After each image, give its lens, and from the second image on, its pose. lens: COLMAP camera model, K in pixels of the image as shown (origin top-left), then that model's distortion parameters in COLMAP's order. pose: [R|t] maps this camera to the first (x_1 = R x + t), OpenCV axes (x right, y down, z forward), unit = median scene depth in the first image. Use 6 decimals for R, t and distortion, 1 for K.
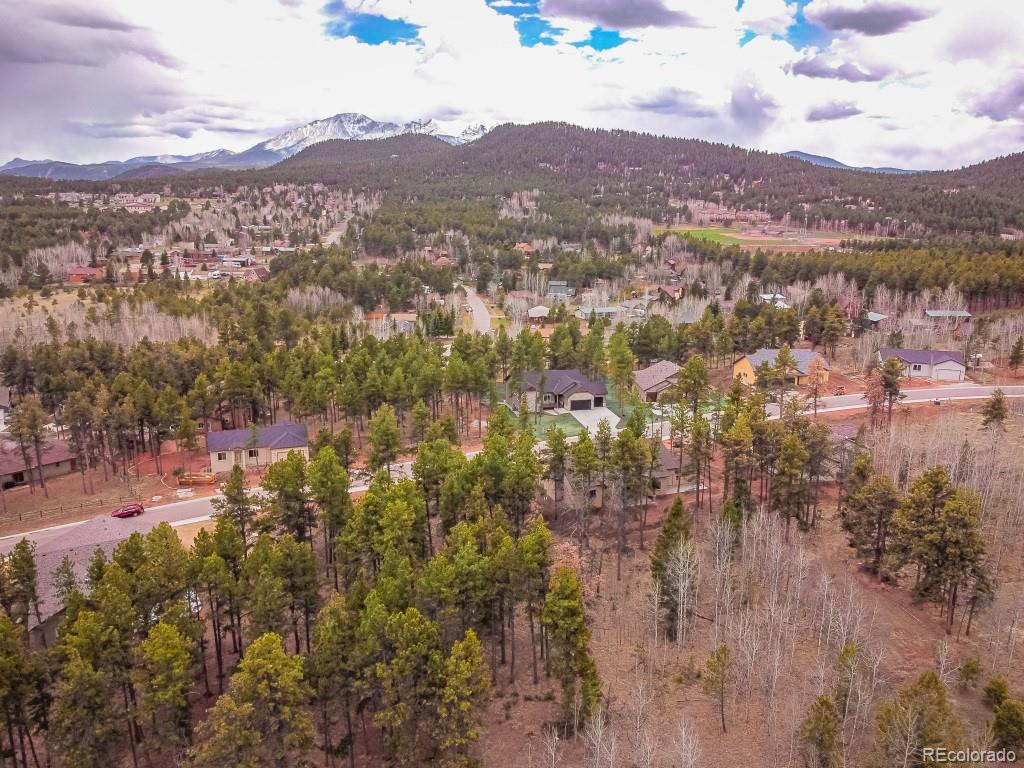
lens RADIAL K [[812.6, 0, 512.0], [0, 812.6, 384.0], [0, 0, 1]] dist [-0.001660, -0.008147]
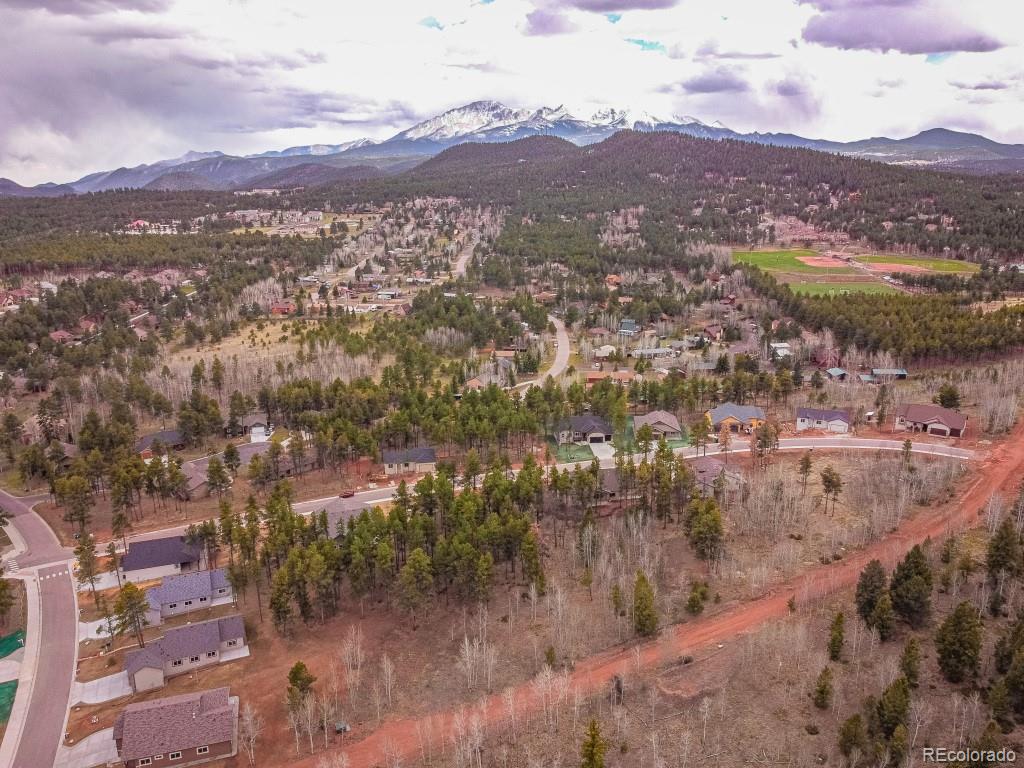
lens RADIAL K [[812.6, 0, 512.0], [0, 812.6, 384.0], [0, 0, 1]] dist [-0.001660, -0.008147]
pose [[0.987064, 0.029536, -0.157583, 0.067346], [-0.023900, 0.999009, 0.037542, -0.056904], [0.158536, -0.033290, 0.986792, -0.257226]]
